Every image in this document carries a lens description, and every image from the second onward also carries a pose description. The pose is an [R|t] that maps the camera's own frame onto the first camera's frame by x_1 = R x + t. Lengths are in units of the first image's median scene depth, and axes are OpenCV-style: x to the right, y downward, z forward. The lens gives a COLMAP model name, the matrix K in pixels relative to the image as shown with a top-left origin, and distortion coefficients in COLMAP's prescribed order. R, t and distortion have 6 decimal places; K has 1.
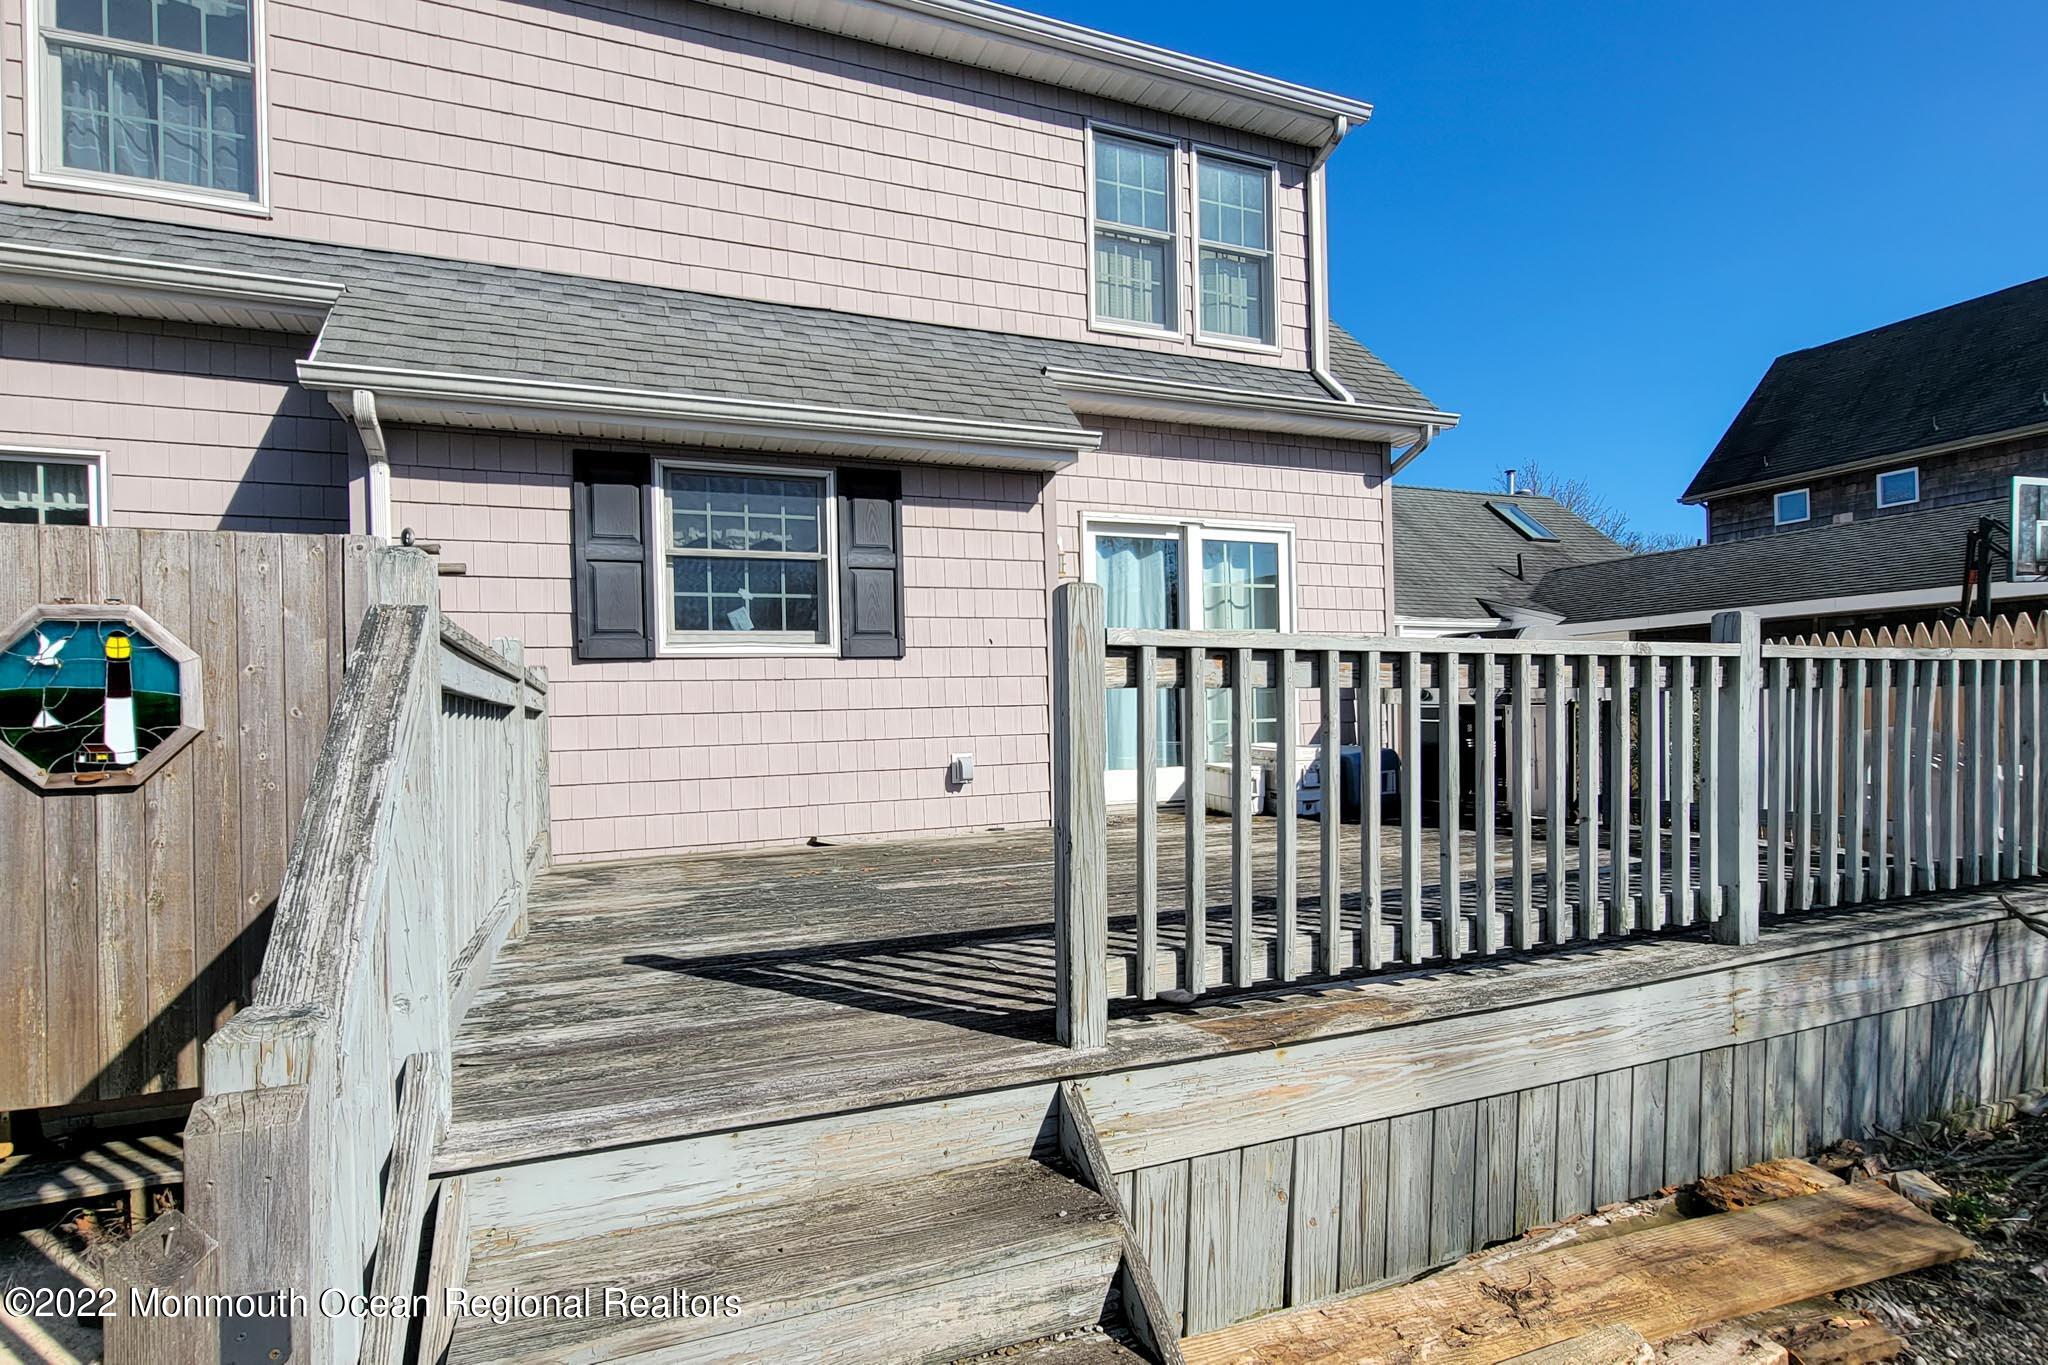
lens RADIAL K [[929.6, 0, 986.5], [0, 929.6, 721.1], [0, 0, 1]] dist [-0.002023, 0.000204]
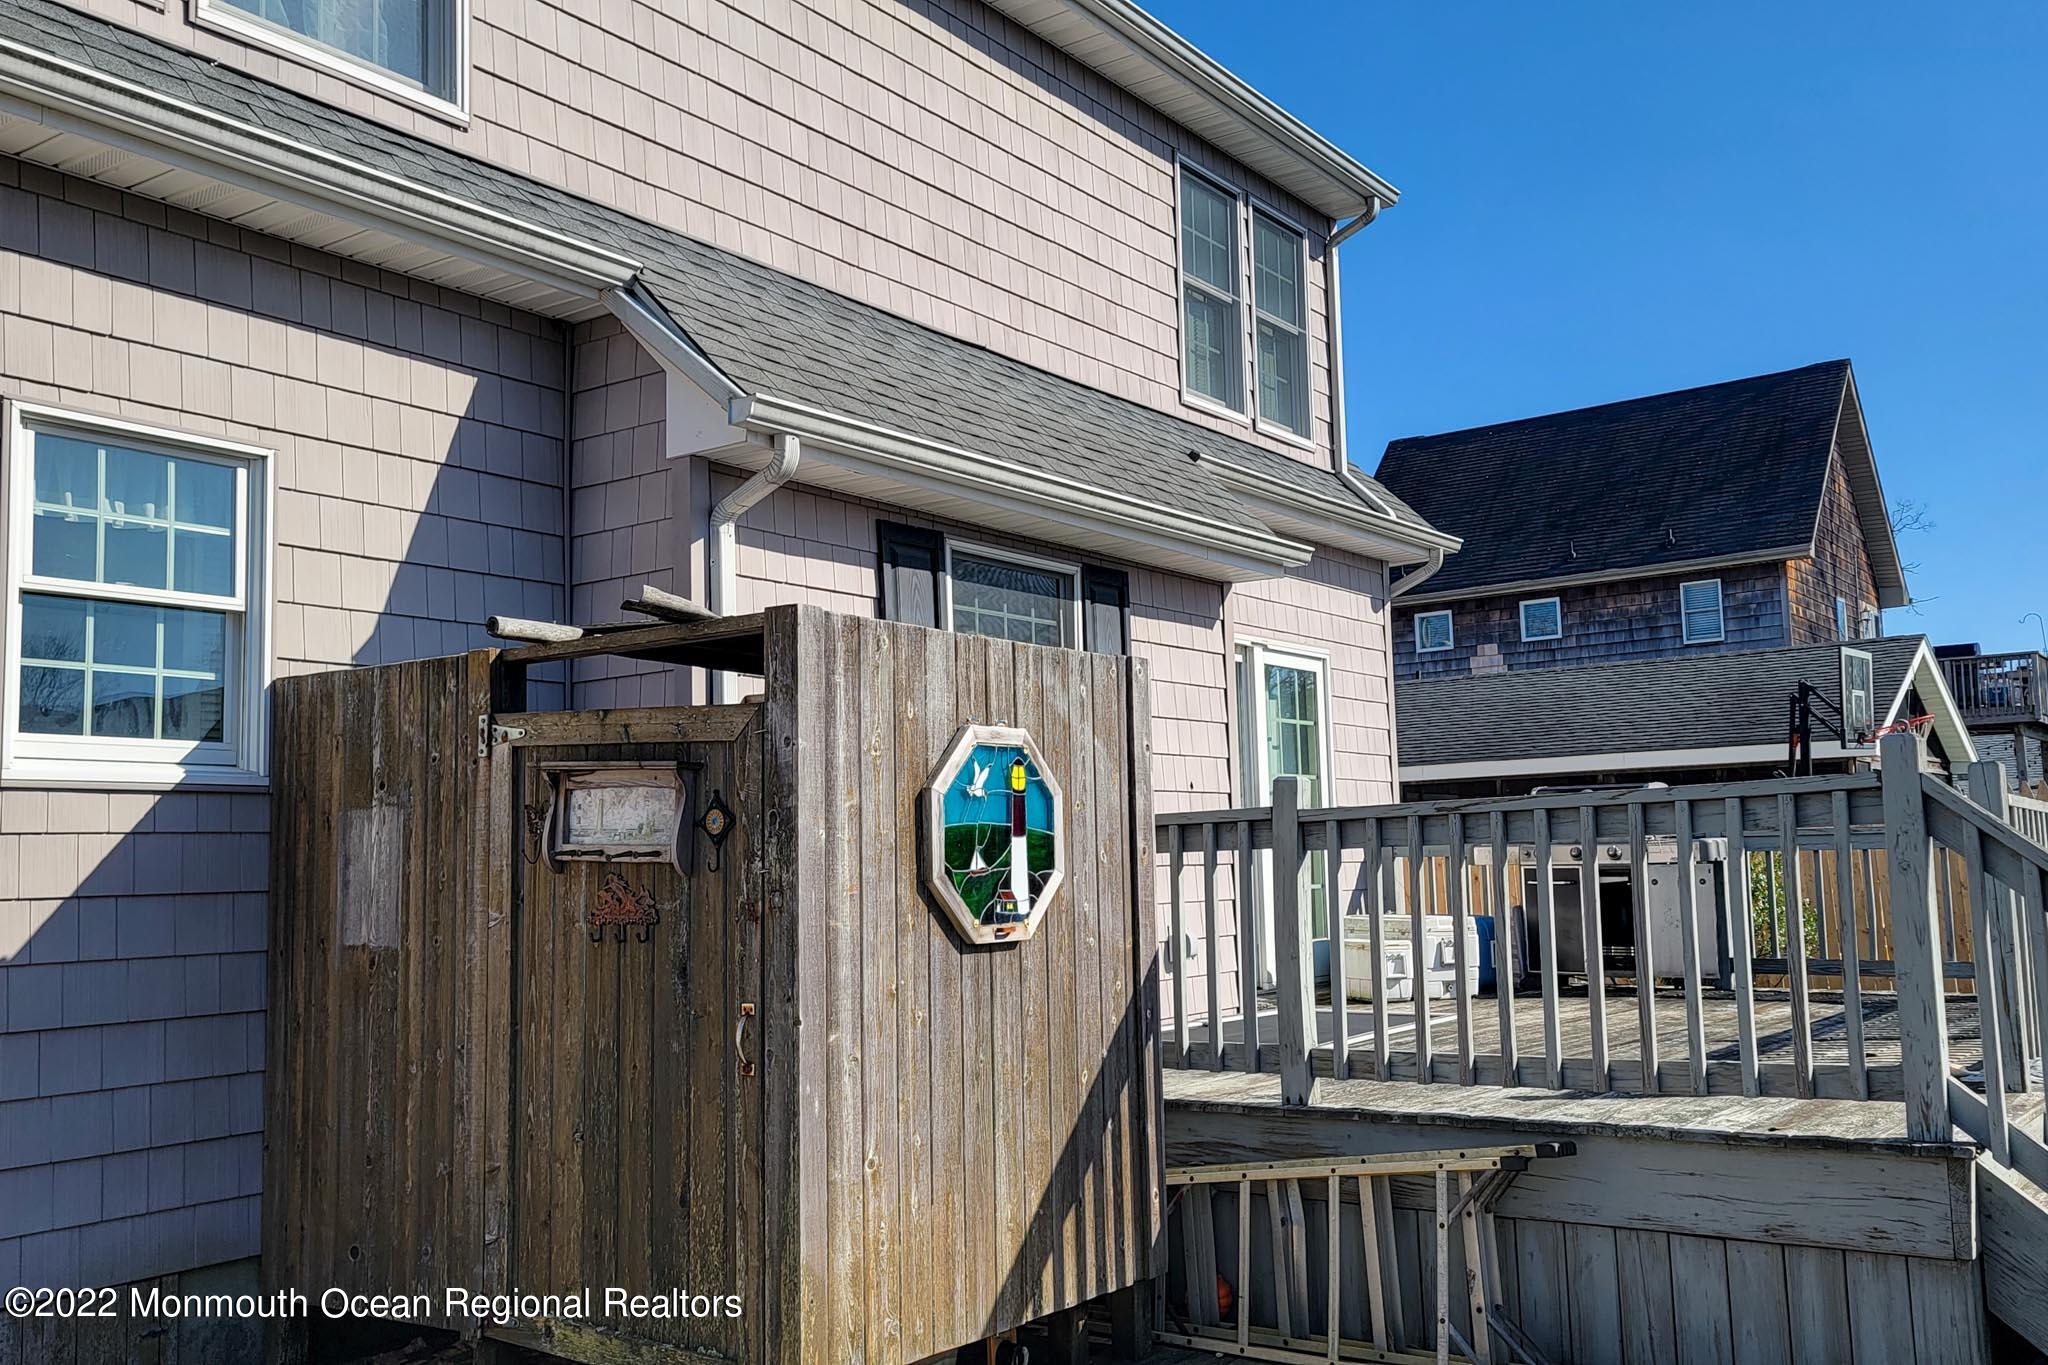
lens RADIAL K [[1543.0, 0, 1093.8], [0, 1543.0, 741.0], [0, 0, 1]] dist [0.081209, -0.054653]
pose [[0.870584, 0.040117, 0.490382, -0.687485], [0.013427, 0.994362, -0.105184, 0.016540], [-0.491837, 0.098156, 0.865137, -0.121142]]
